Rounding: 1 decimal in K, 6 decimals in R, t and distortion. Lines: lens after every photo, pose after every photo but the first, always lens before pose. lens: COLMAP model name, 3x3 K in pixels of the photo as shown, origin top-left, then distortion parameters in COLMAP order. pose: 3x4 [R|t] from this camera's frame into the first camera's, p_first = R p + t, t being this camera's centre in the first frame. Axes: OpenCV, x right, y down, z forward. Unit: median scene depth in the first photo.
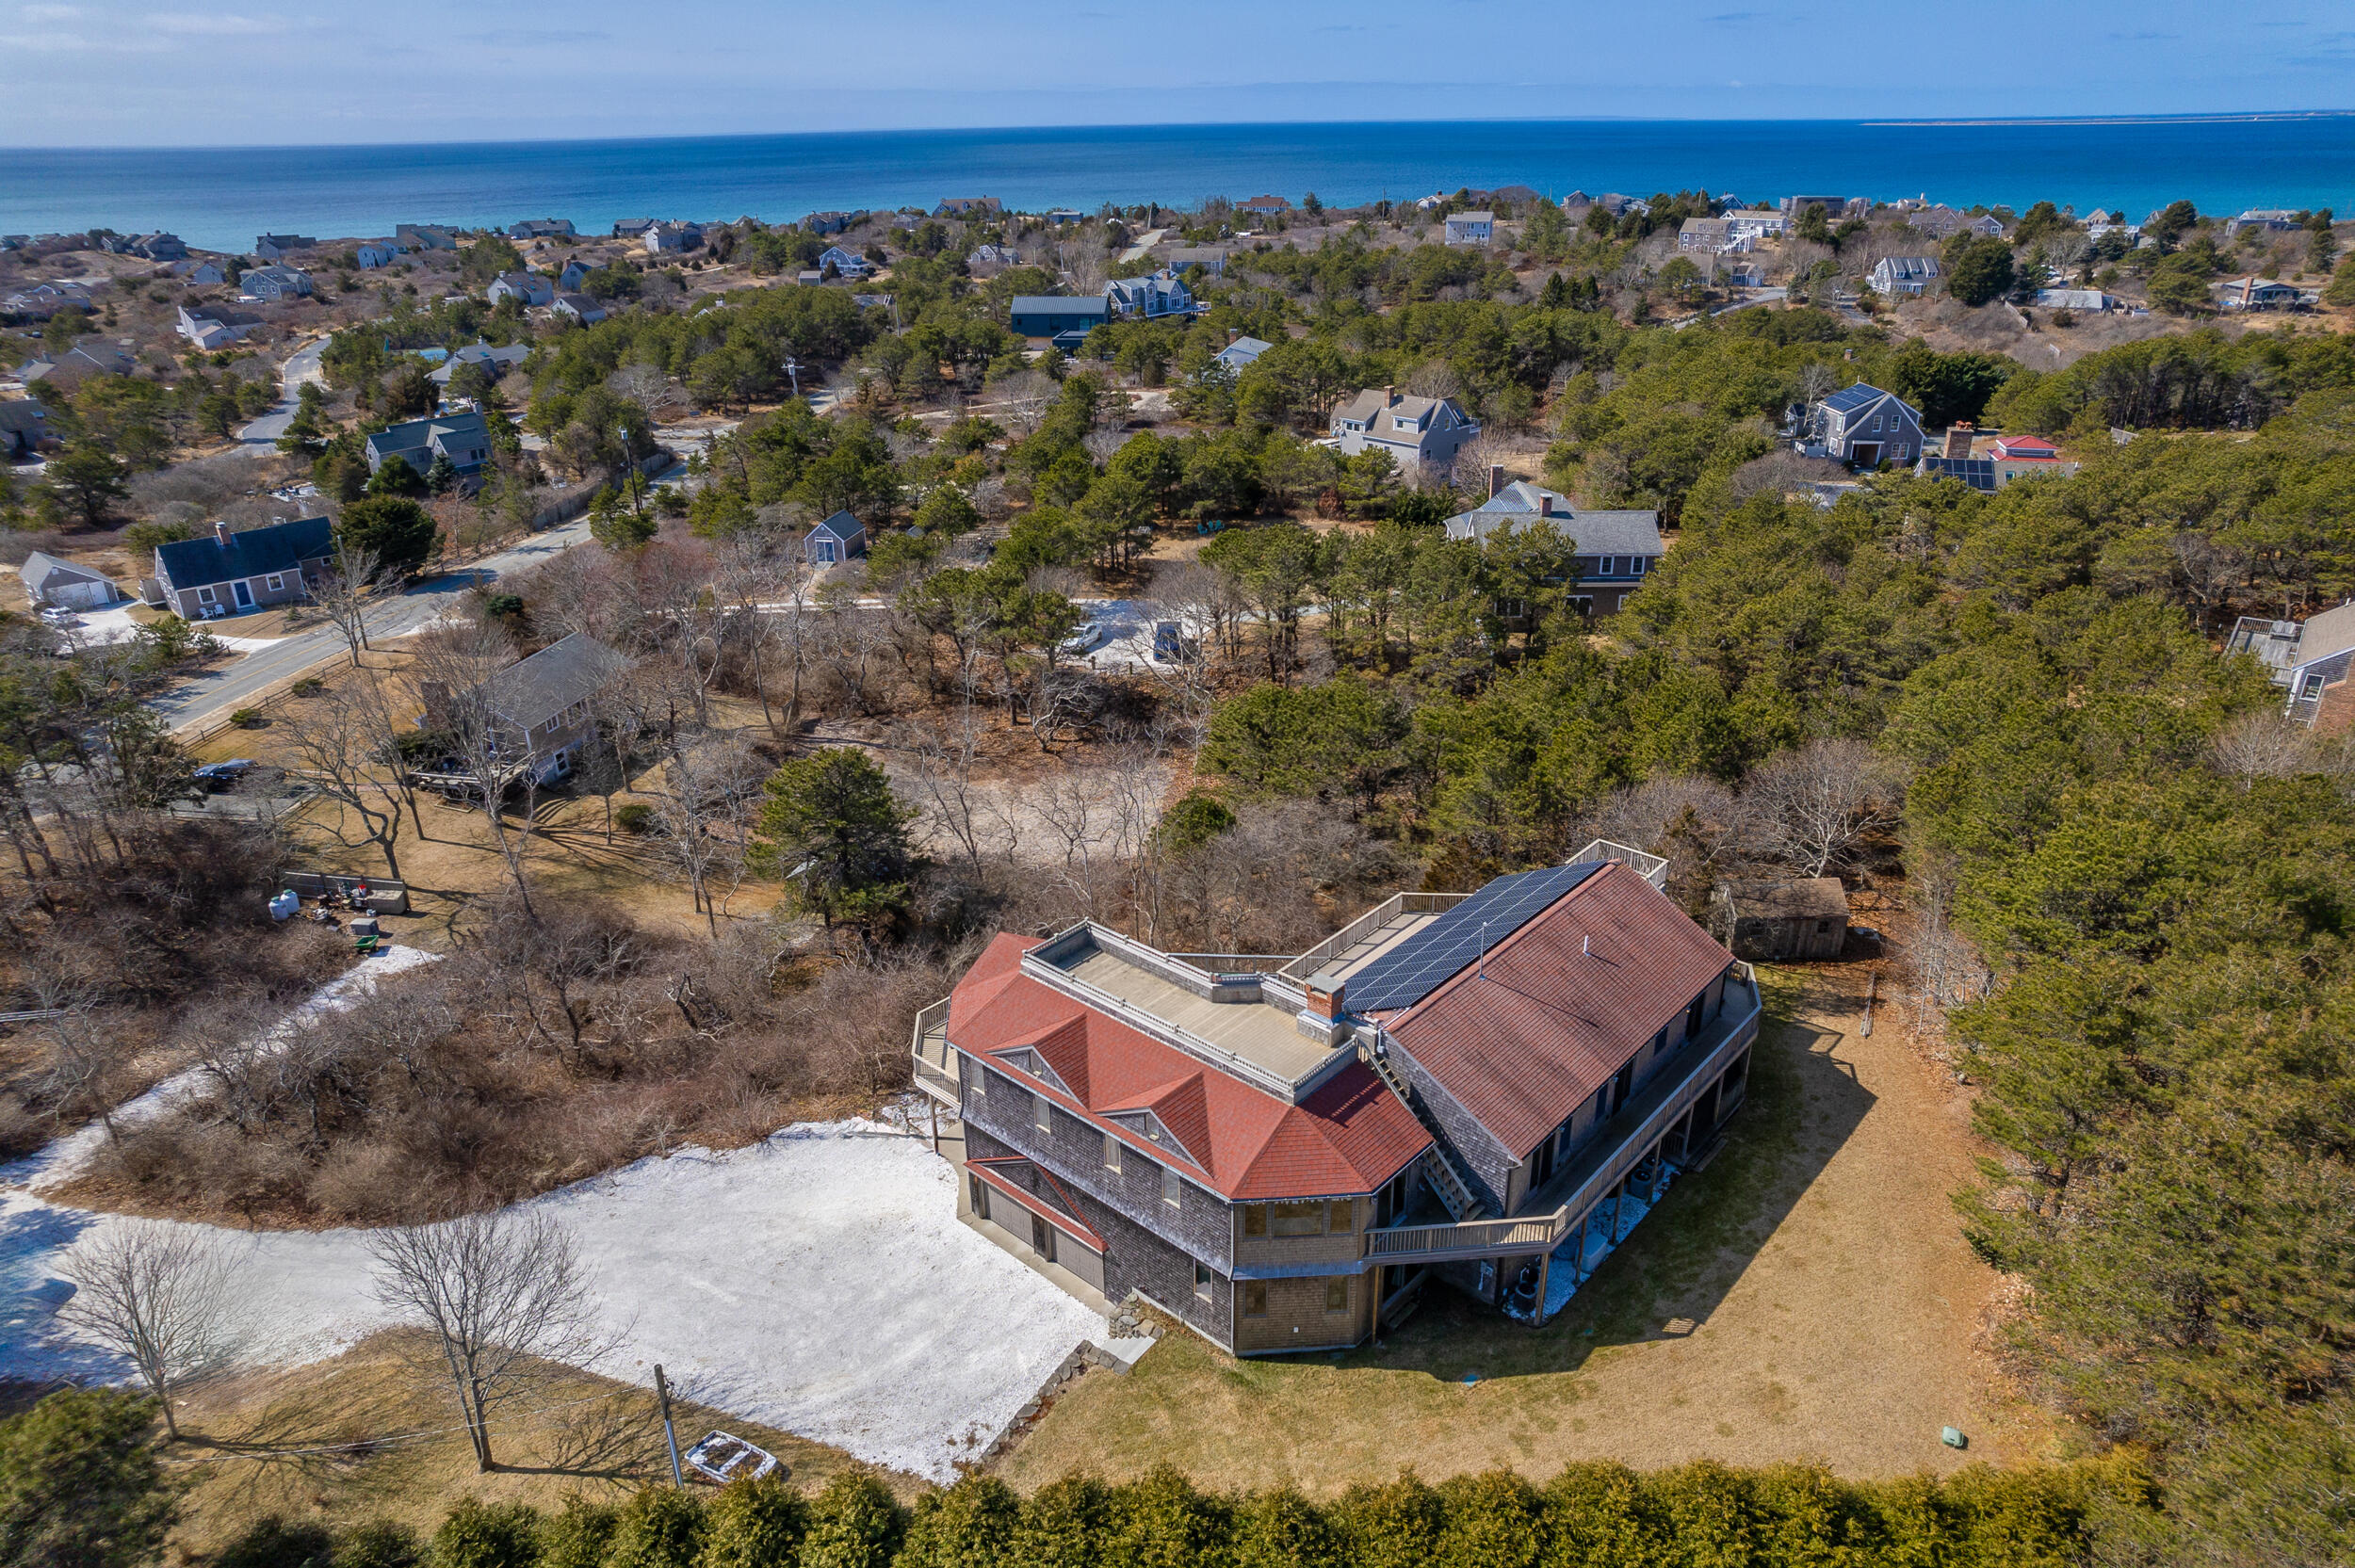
lens RADIAL K [[1505.0, 0, 1169.7], [0, 1505.0, 785.8], [0, 0, 1]] dist [-0.048226, 0.044538]
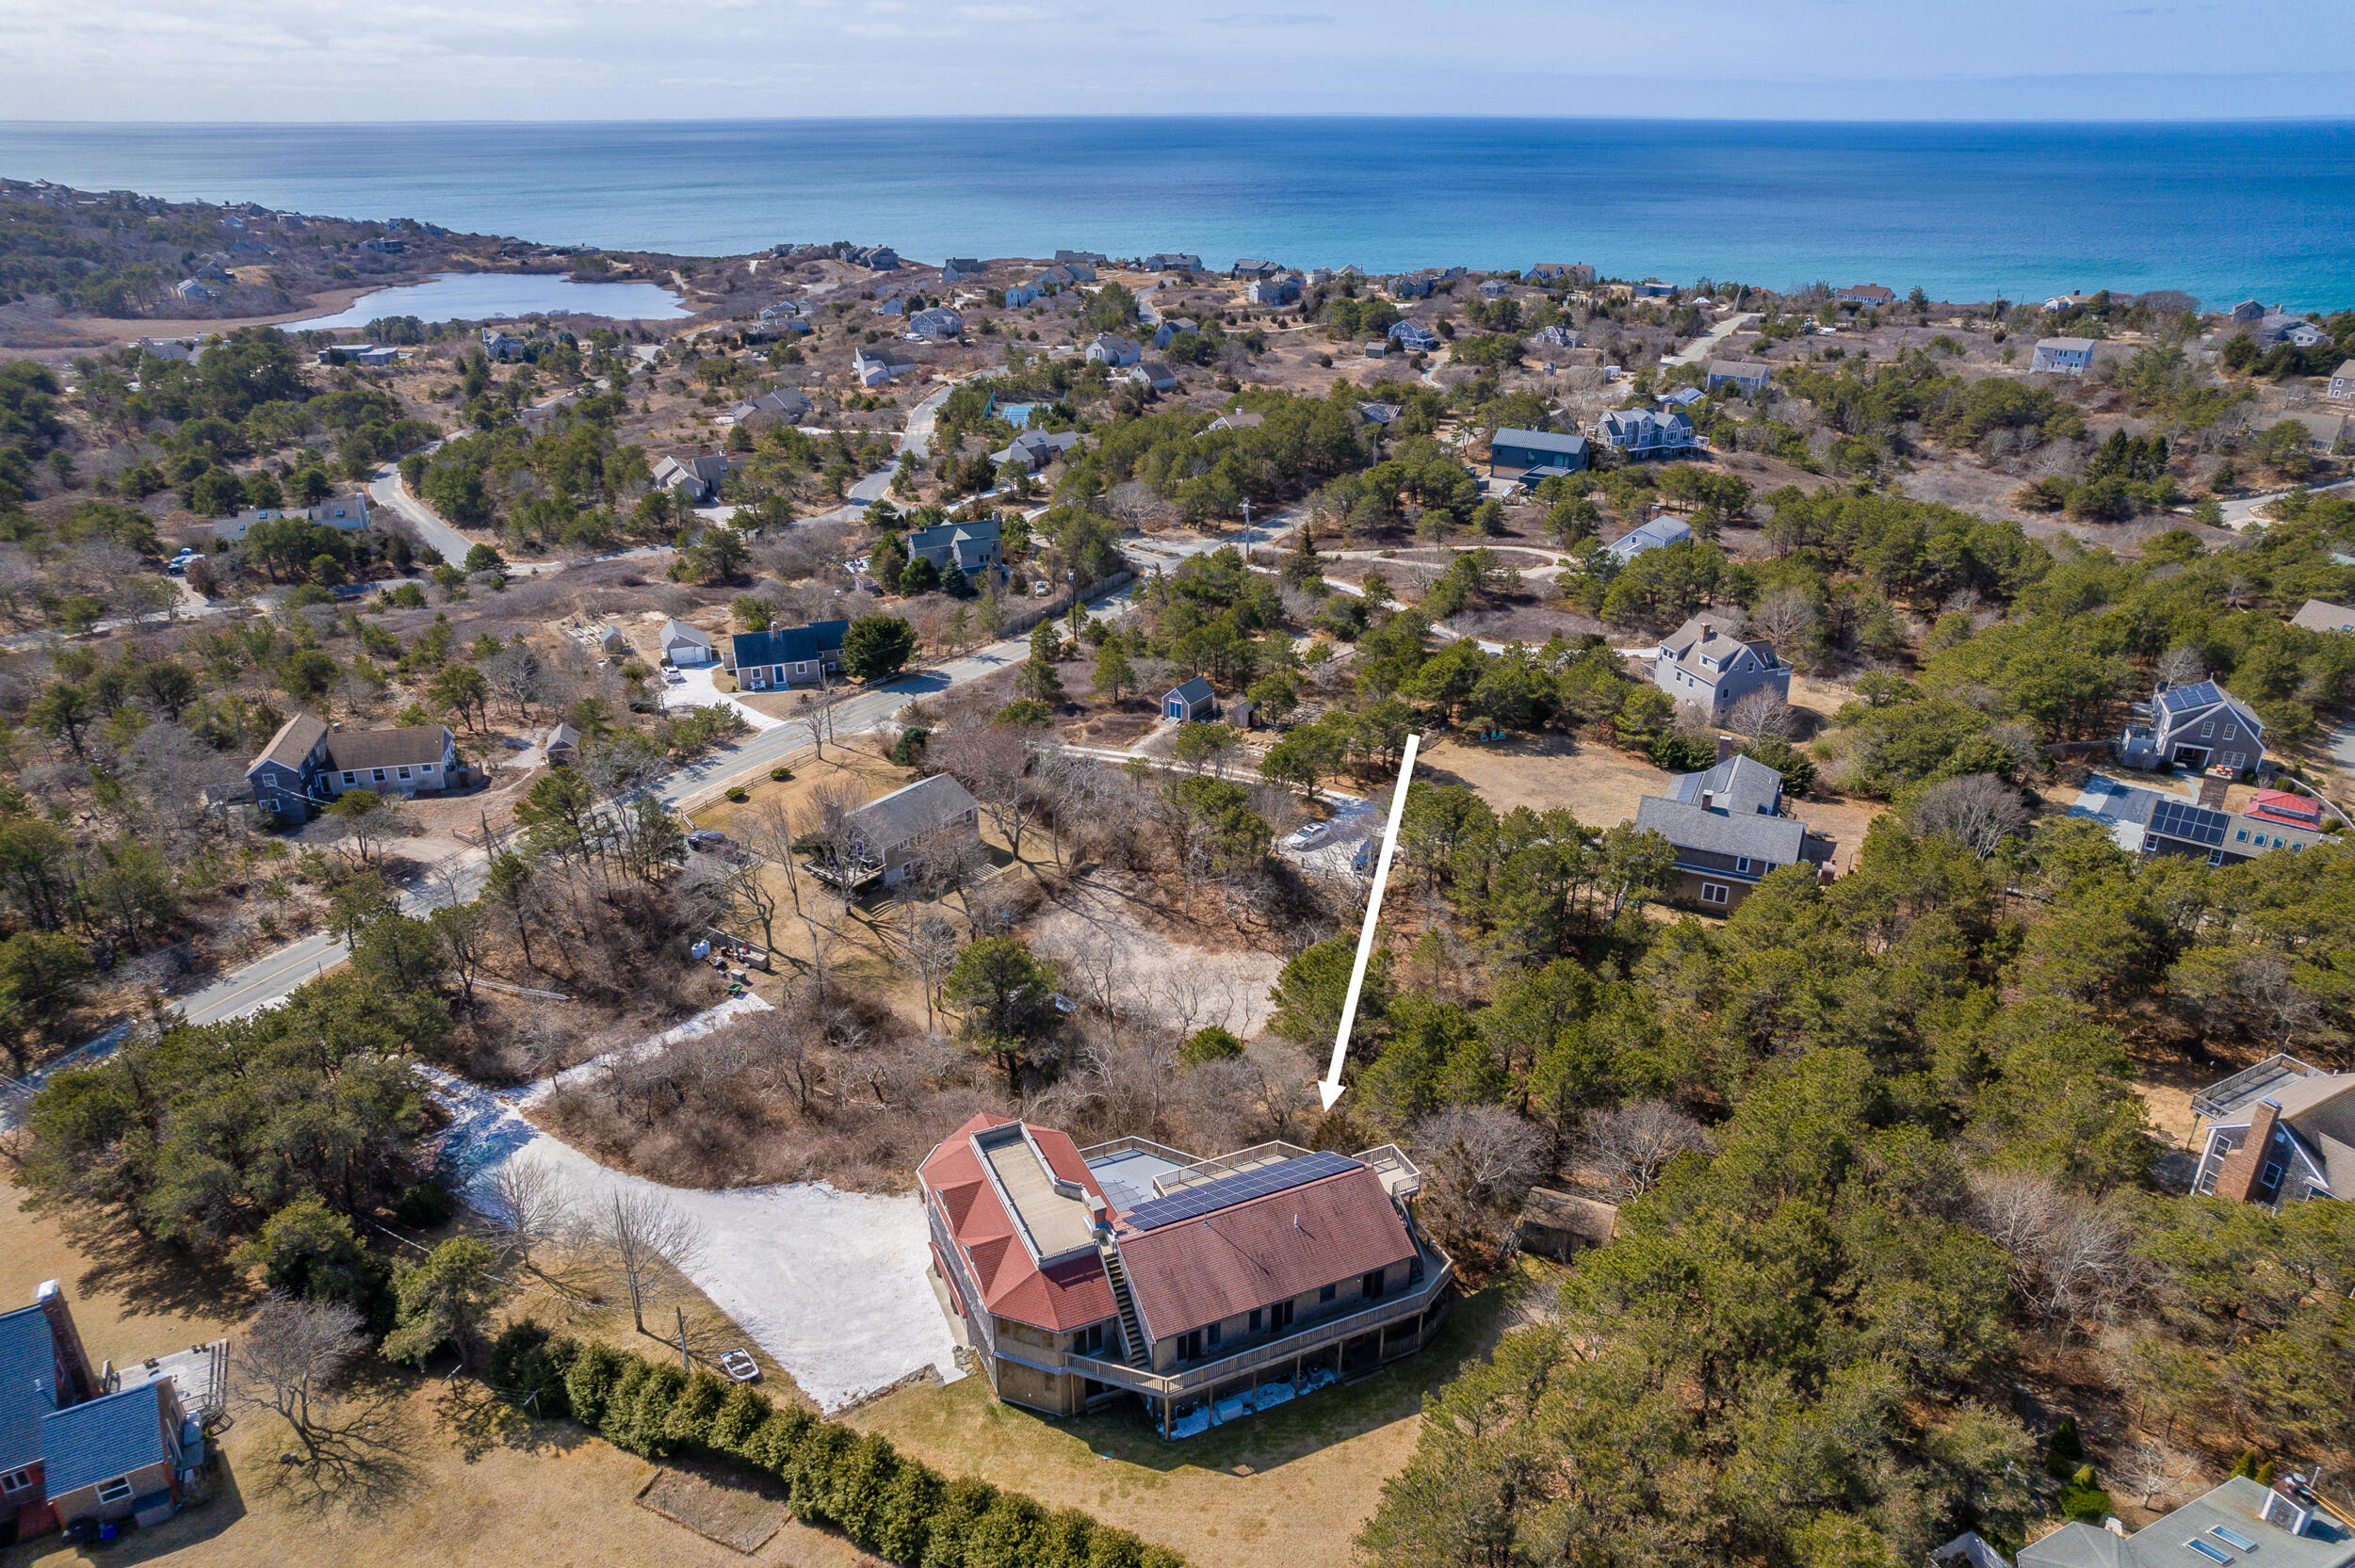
lens RADIAL K [[1539.9, 0, 1183.5], [0, 1539.9, 783.3], [0, 0, 1]] dist [-0.051325, 0.029036]
pose [[0.918095, 0.175588, -0.355344, 0.412198], [-0.176205, 0.983868, 0.030909, -0.229137], [0.355039, 0.034236, 0.934224, -0.335047]]
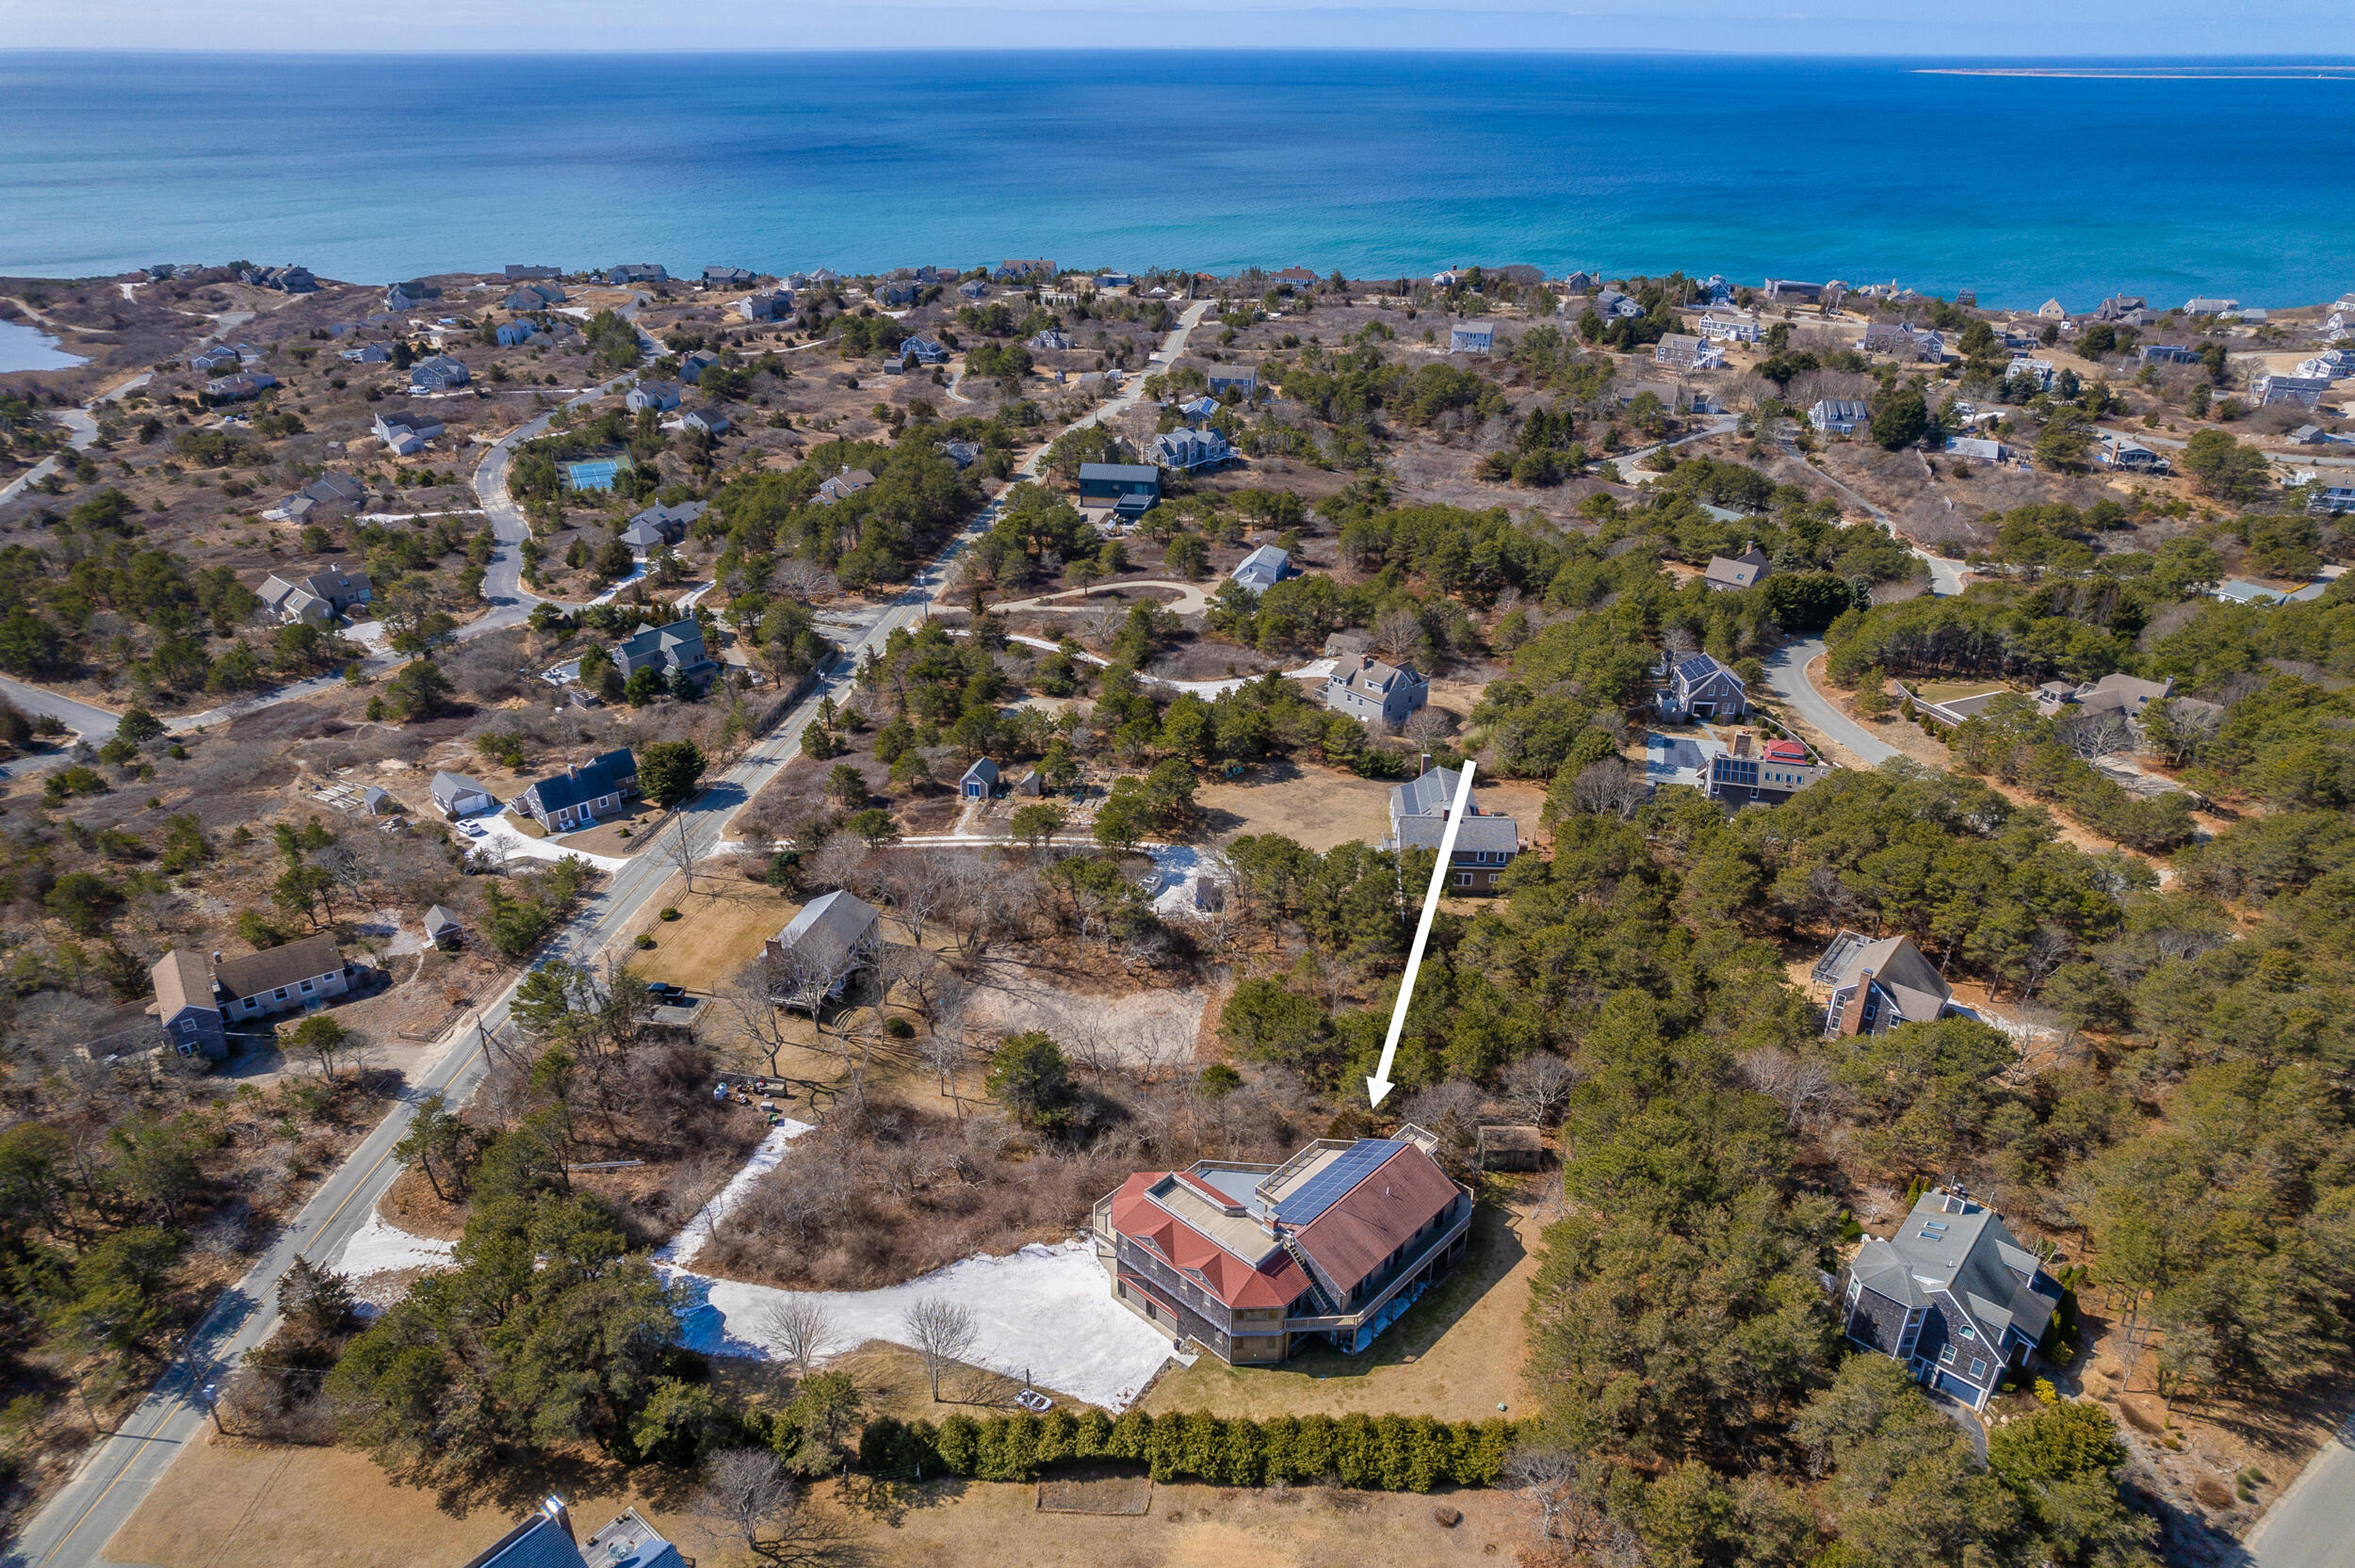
lens RADIAL K [[1505.0, 0, 1172.3], [0, 1505.0, 785.3], [0, 0, 1]] dist [-0.048226, 0.044538]
pose [[0.999603, 0.025258, -0.012506, -0.026072], [-0.024721, 0.998837, 0.041387, -0.380773], [0.013537, -0.041062, 0.999065, -0.808221]]
